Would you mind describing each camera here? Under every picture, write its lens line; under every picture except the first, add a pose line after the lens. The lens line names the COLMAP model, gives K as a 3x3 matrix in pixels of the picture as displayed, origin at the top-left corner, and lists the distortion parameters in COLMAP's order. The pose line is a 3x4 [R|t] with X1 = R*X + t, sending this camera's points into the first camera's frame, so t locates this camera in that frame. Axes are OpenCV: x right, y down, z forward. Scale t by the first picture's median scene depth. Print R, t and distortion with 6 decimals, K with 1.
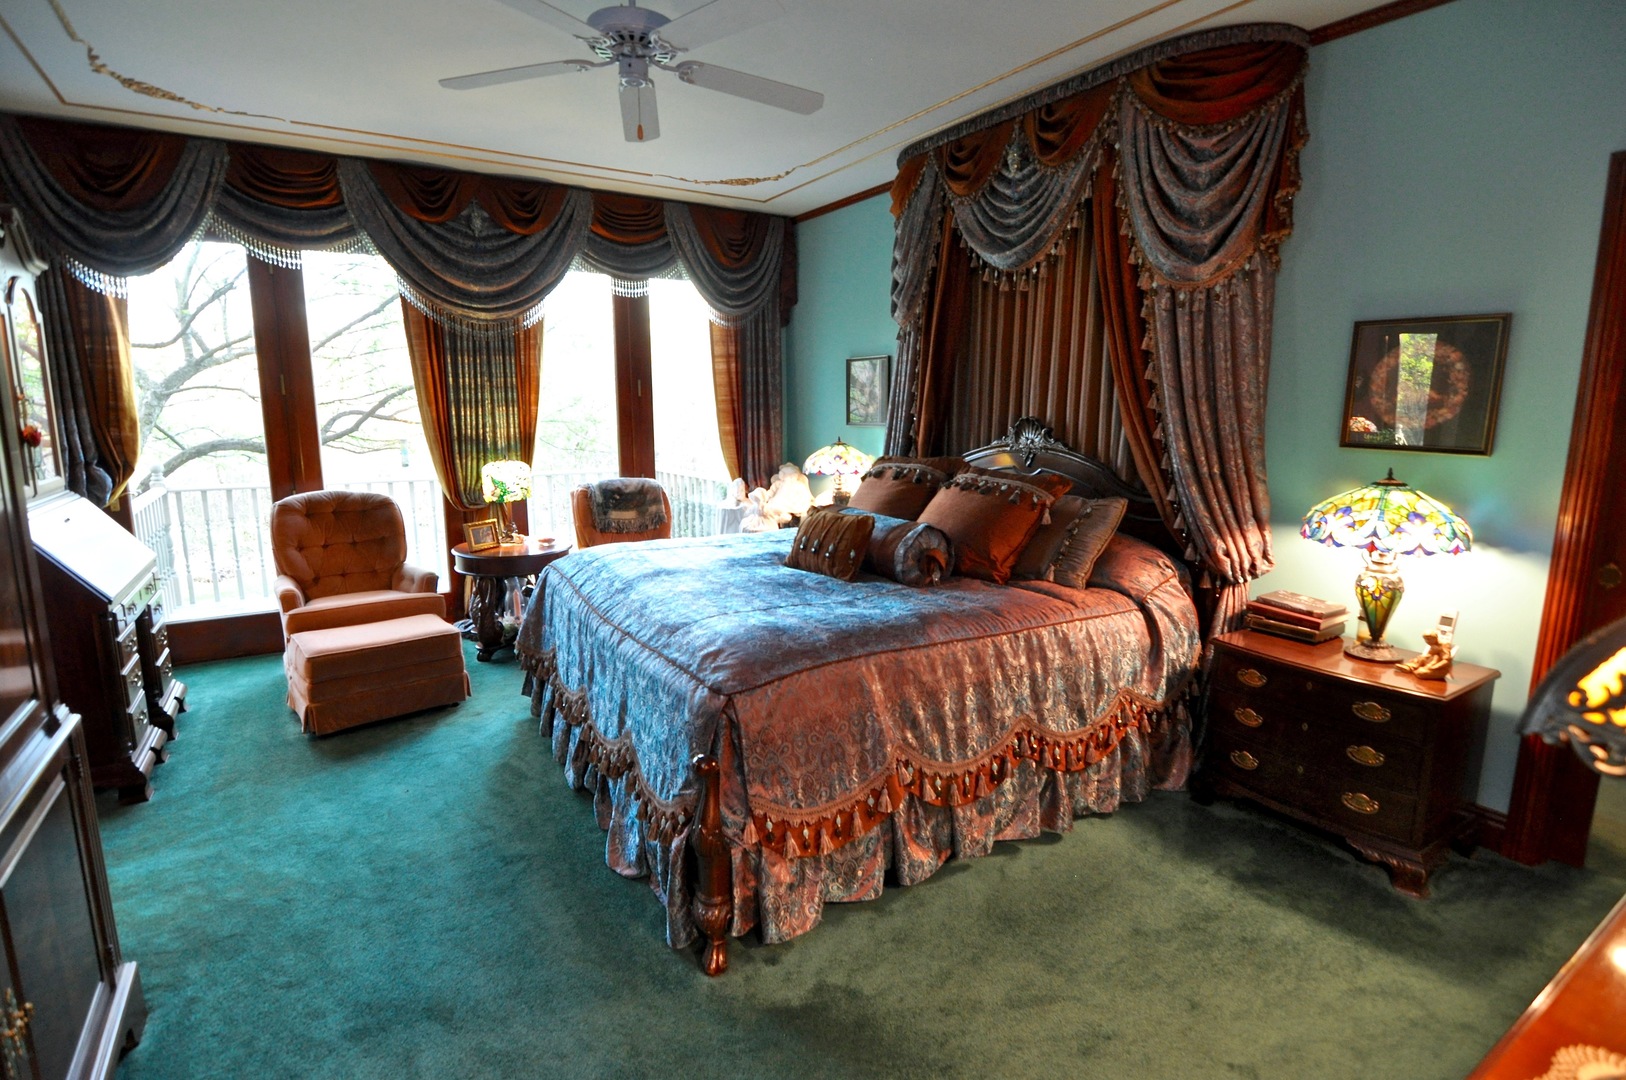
lens RADIAL K [[805.9, 0, 809.1], [0, 805.9, 540.8], [0, 0, 1]] dist [-0.001137, -0.012489]
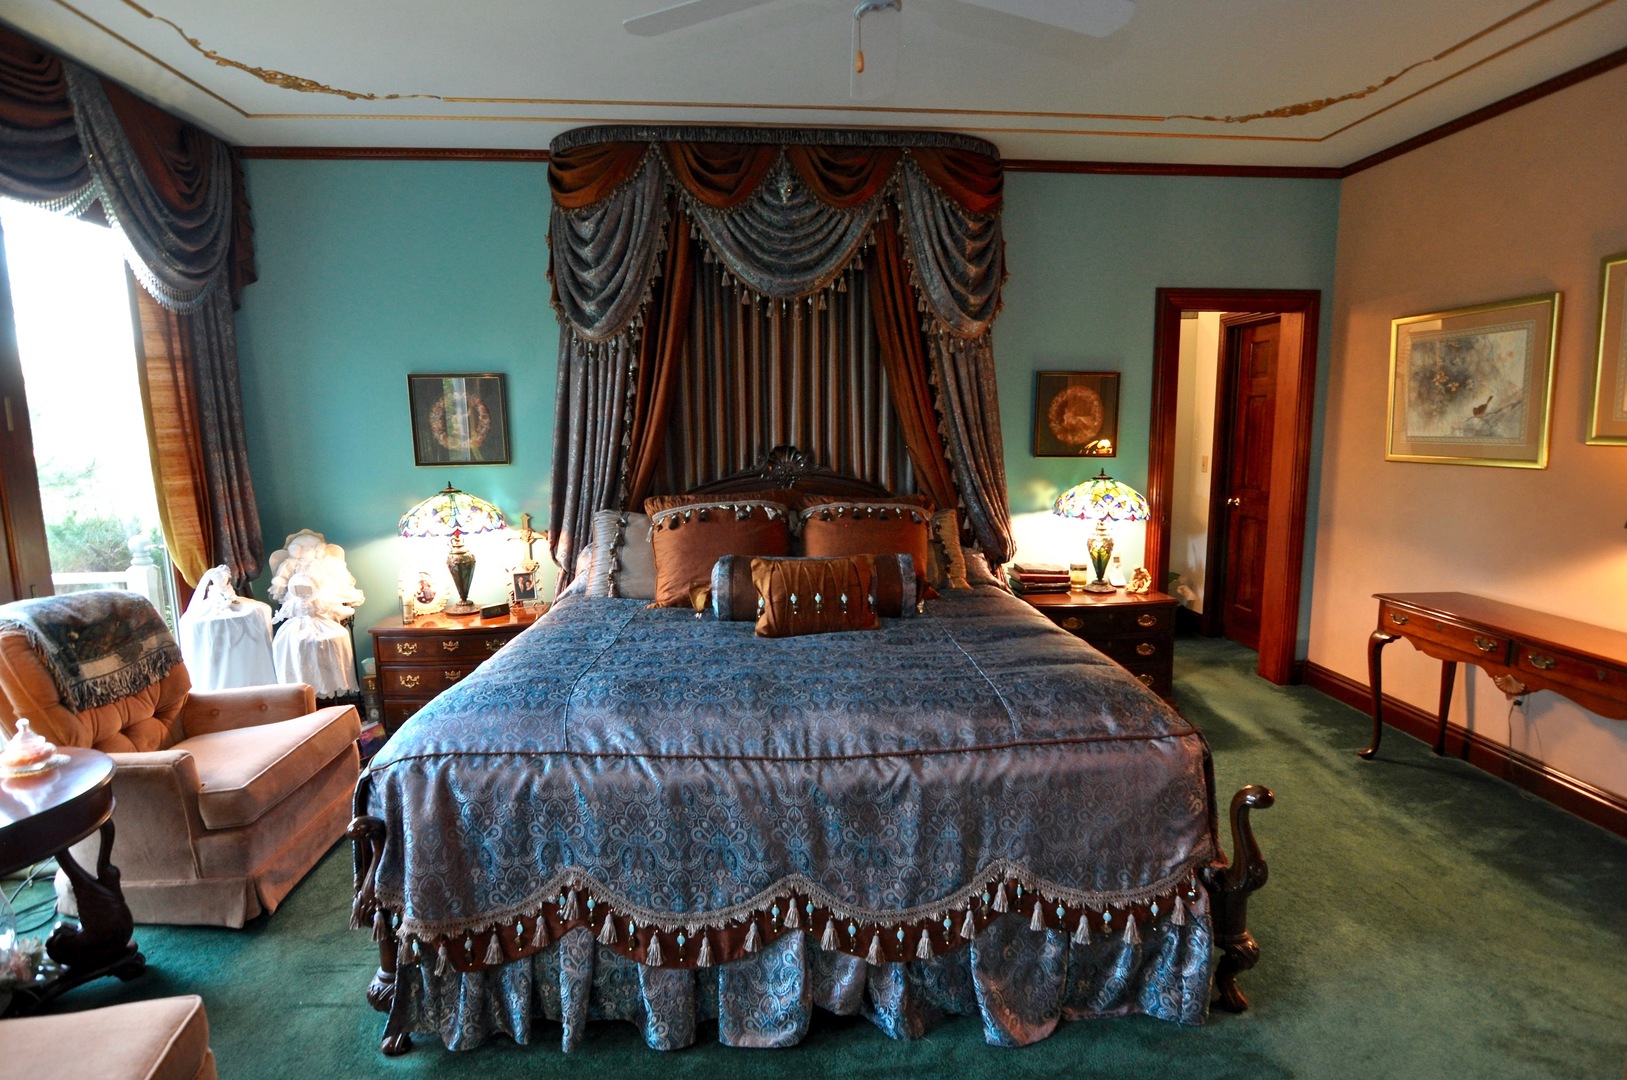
lens RADIAL K [[806.4, 0, 809.6], [0, 806.4, 540.8], [0, 0, 1]] dist [-0.001137, -0.012489]
pose [[0.459127, -0.139596, 0.877334, -0.459737], [0.159428, 0.984491, 0.073214, -0.077229], [-0.873948, 0.106257, 0.474262, 0.378393]]
